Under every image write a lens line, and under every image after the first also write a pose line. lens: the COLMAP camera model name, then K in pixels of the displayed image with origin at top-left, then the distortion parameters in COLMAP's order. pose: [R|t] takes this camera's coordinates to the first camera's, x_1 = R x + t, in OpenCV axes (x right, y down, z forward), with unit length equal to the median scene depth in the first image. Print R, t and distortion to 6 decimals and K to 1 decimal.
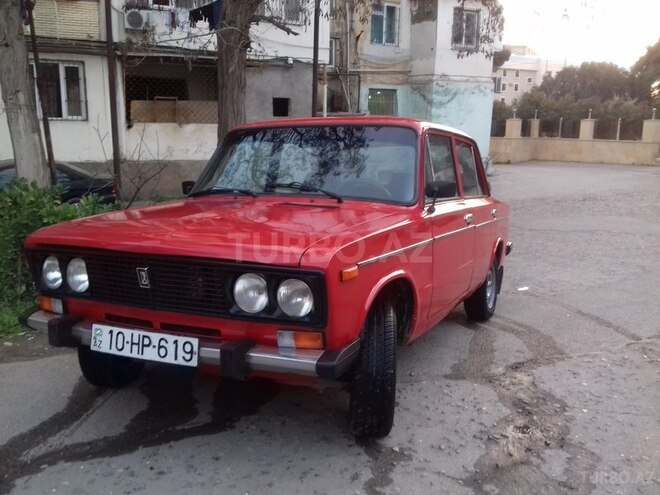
lens RADIAL K [[600.9, 0, 330.0], [0, 600.9, 247.5], [0, 0, 1]] dist [0.097645, -0.198487]
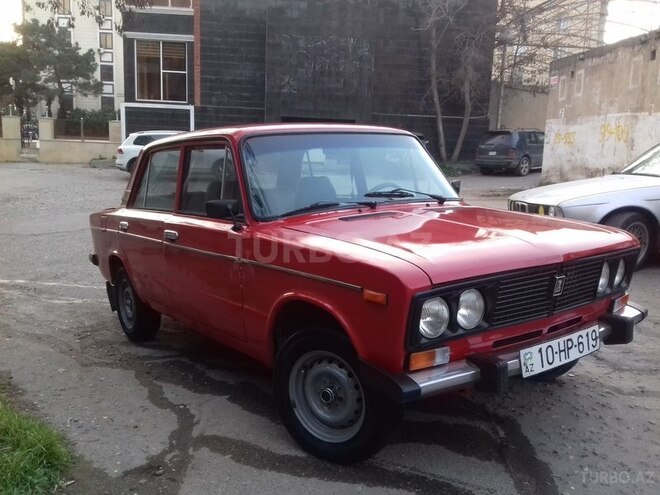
lens RADIAL K [[600.9, 0, 330.0], [0, 600.9, 247.5], [0, 0, 1]] dist [0.097645, -0.198487]
pose [[0.474207, -0.148785, 0.867751, -1.373960], [0.141797, 0.985657, 0.091512, -0.163549], [-0.868920, 0.079649, 0.488502, 0.825260]]
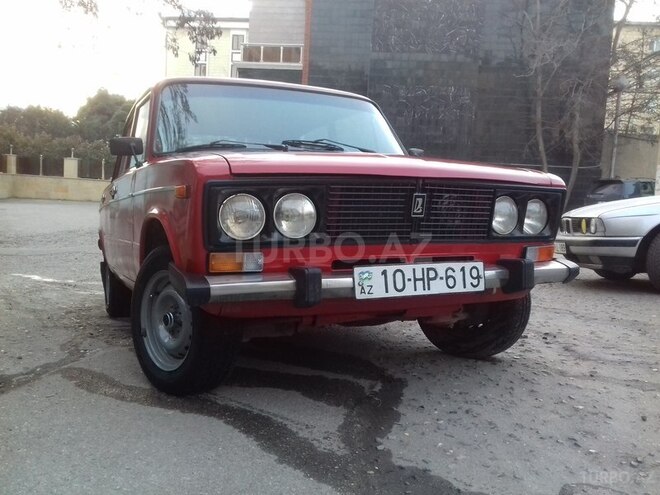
lens RADIAL K [[600.9, 0, 330.0], [0, 600.9, 247.5], [0, 0, 1]] dist [0.097645, -0.198487]
pose [[0.638276, -0.042323, 0.768643, -1.079899], [0.101009, 0.994459, -0.029120, 0.124746], [-0.763152, 0.096227, 0.639014, 0.531626]]
